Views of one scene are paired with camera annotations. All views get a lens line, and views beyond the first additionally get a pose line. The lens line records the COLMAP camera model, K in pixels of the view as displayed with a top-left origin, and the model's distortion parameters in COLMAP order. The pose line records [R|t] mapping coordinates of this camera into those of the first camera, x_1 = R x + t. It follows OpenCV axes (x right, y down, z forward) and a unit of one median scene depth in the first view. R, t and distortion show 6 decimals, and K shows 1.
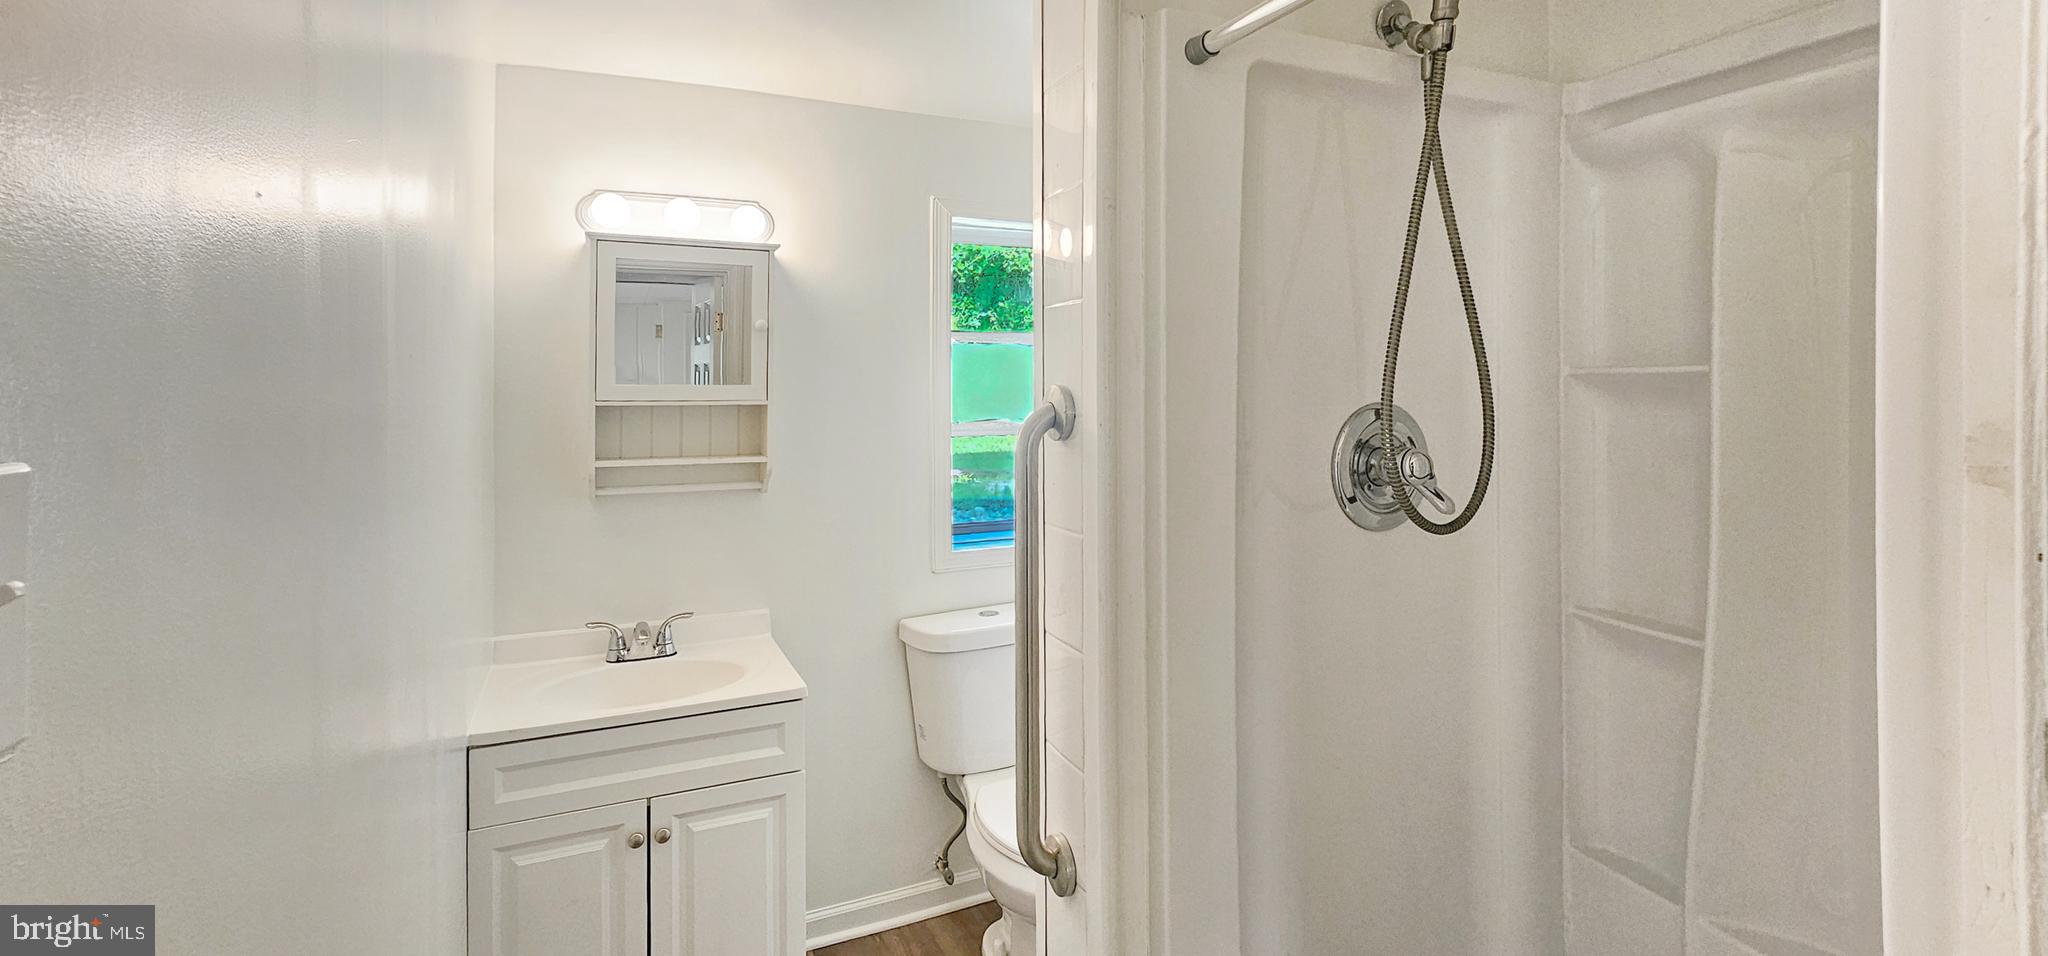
lens RADIAL K [[1162.4, 0, 1066.2], [0, 1162.4, 360.5], [0, 0, 1]] dist [0.069929, -0.000921]
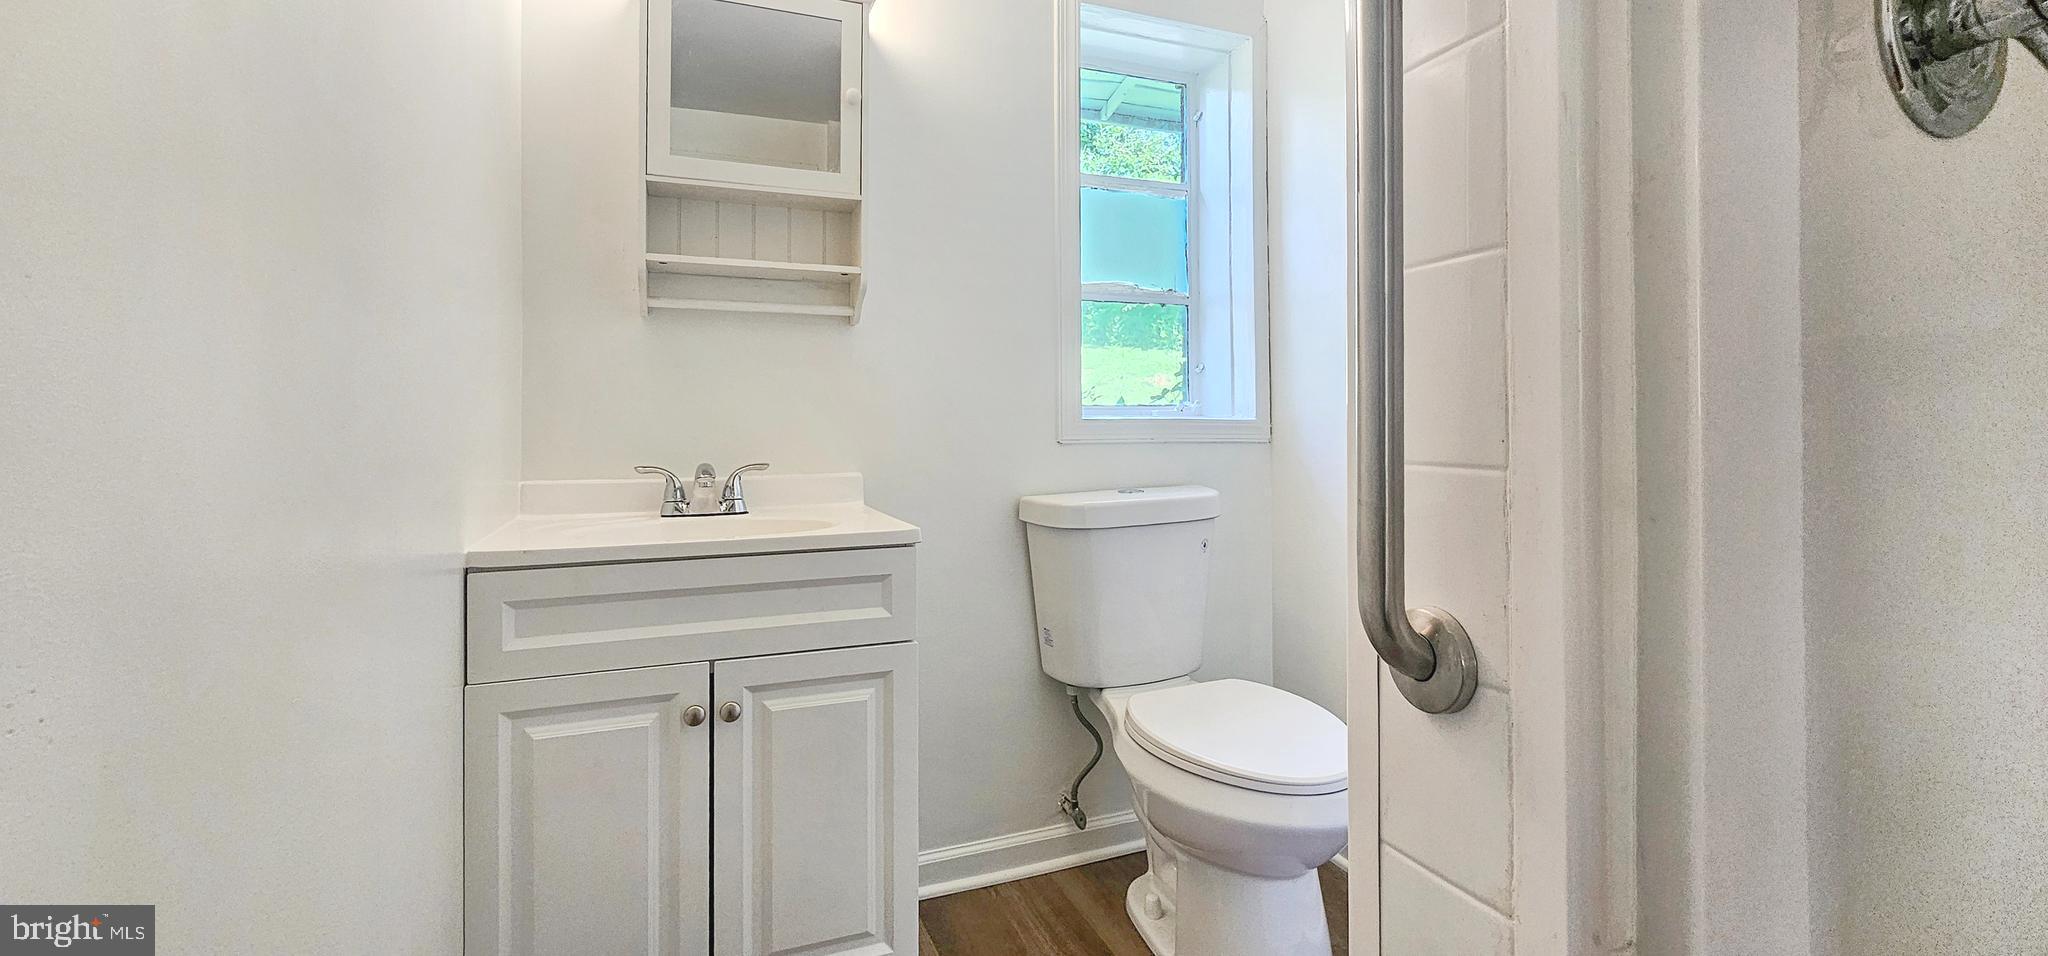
lens RADIAL K [[1162.4, 0, 1066.2], [0, 1162.4, 360.5], [0, 0, 1]] dist [0.069929, -0.000921]
pose [[0.998487, 0.003408, -0.054891, -0.078866], [-0.003909, 0.999952, -0.009023, 0.158886], [0.054857, 0.009224, 0.998452, 0.237644]]
